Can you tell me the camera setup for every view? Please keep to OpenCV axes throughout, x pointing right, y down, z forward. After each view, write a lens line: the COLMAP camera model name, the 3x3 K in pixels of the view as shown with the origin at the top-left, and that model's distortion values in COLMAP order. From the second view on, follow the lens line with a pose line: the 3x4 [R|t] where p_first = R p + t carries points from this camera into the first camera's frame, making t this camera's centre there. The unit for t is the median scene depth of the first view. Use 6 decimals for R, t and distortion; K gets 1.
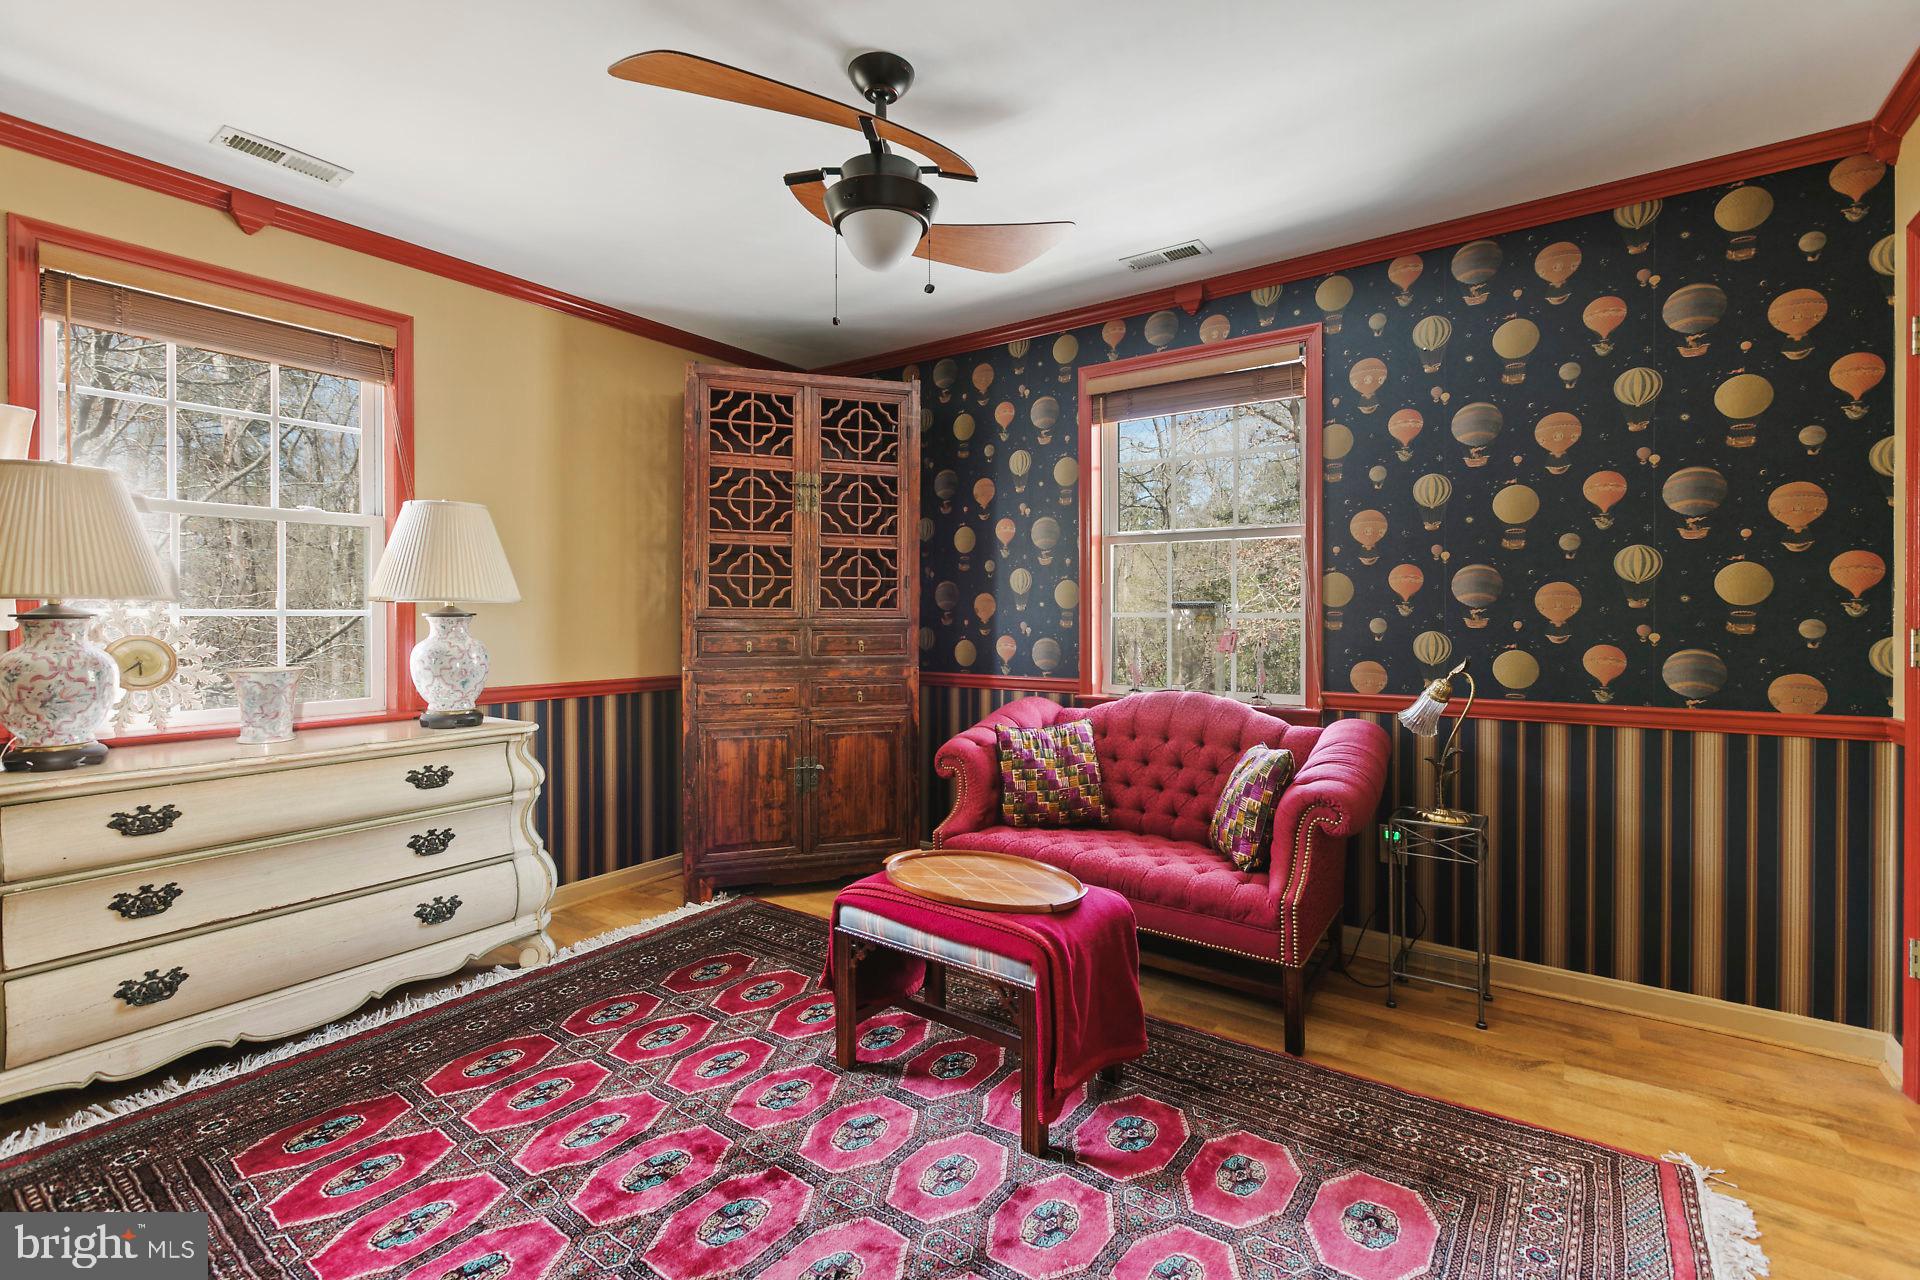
lens RADIAL K [[861.3, 0, 944.0], [0, 861.3, 605.1], [0, 0, 1]] dist [-0.000440, -0.000186]
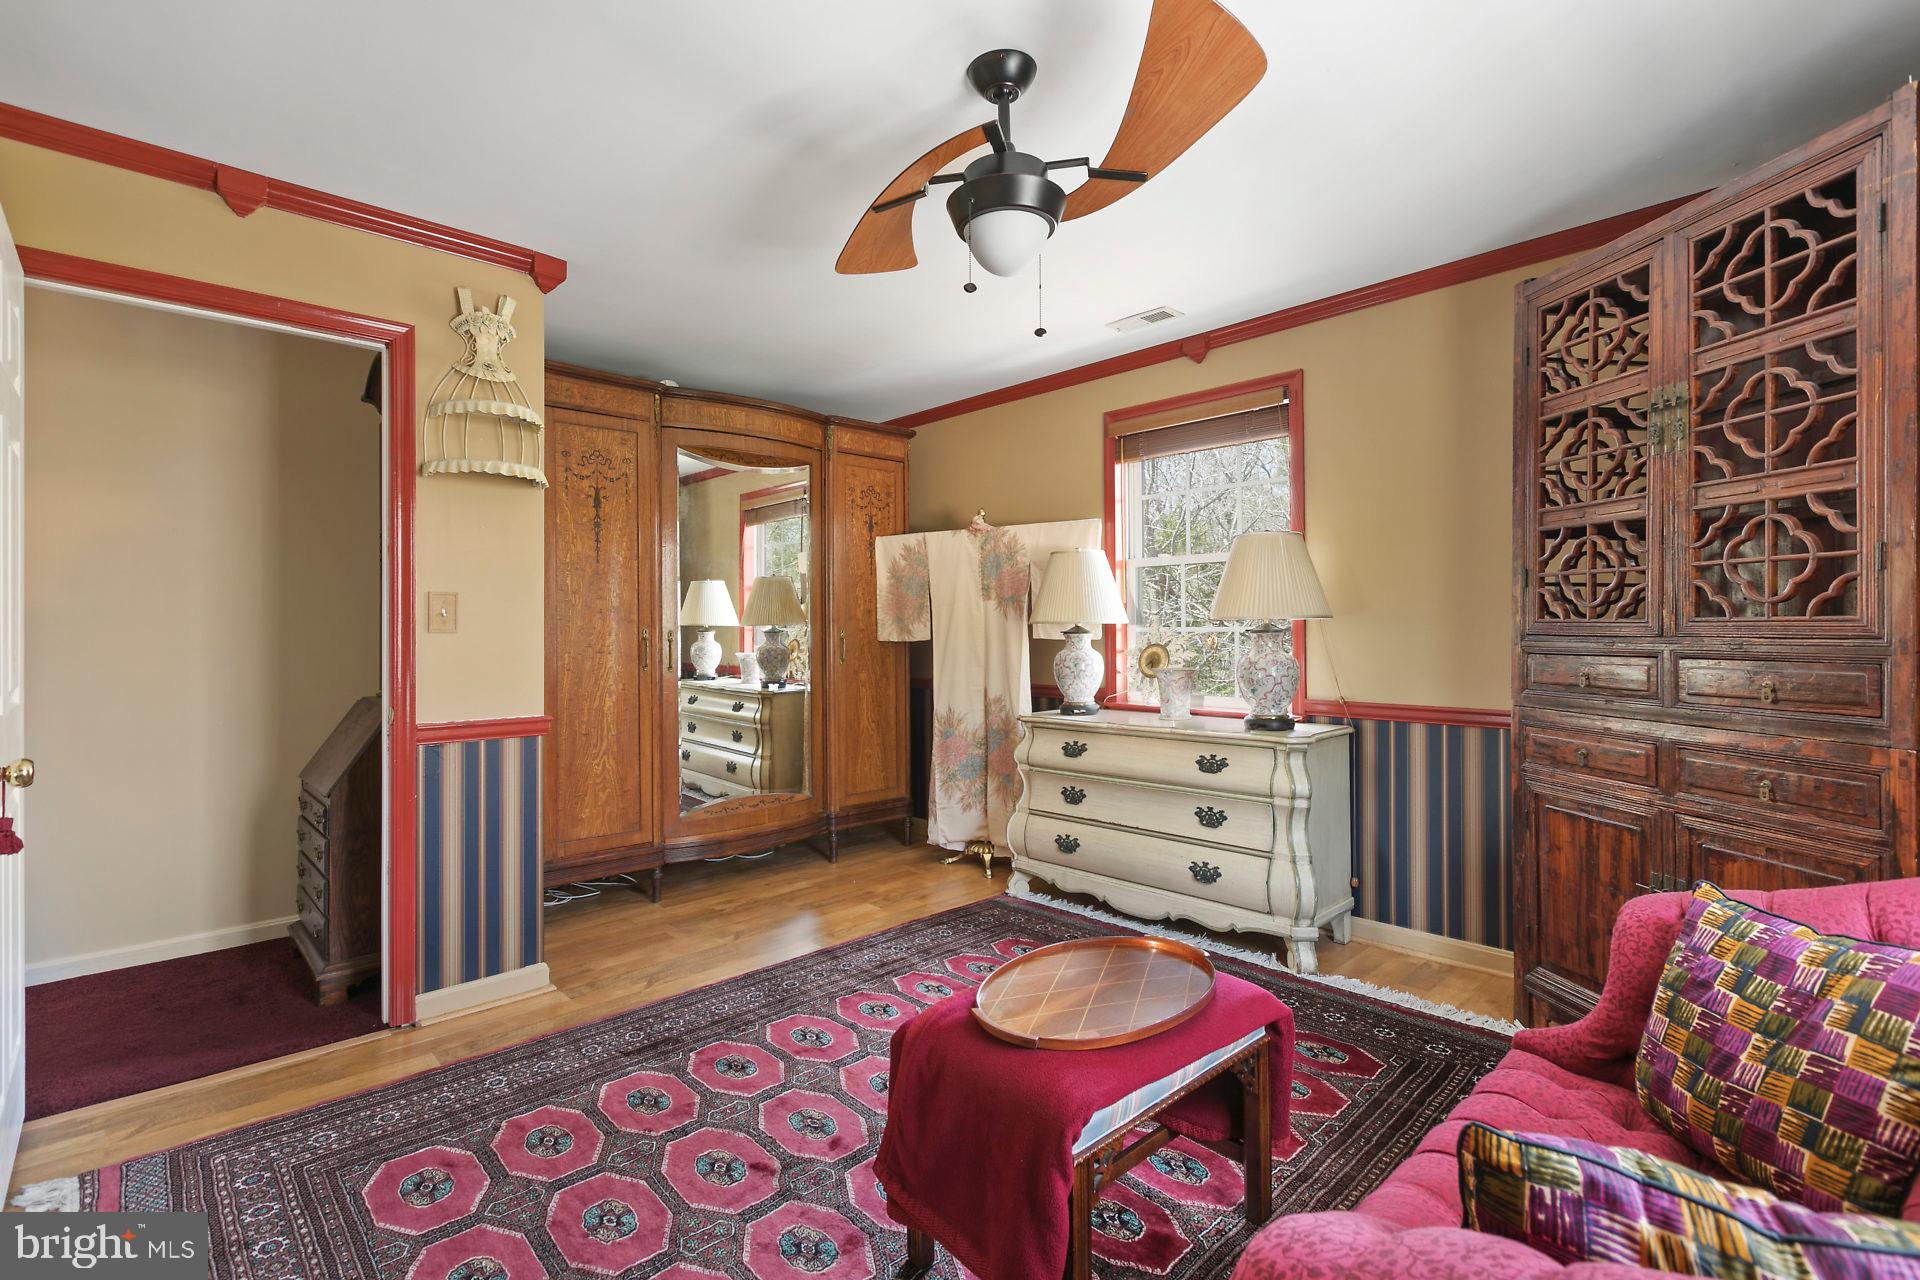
lens RADIAL K [[869.1, 0, 950.4], [0, 869.1, 624.3], [0, 0, 1]] dist [-0.004685, -0.000818]
pose [[-0.180537, -0.007562, -0.983539, 0.543037], [0.013236, 0.999861, -0.010117, 0.007402], [0.983479, -0.014845, -0.180412, 0.684049]]
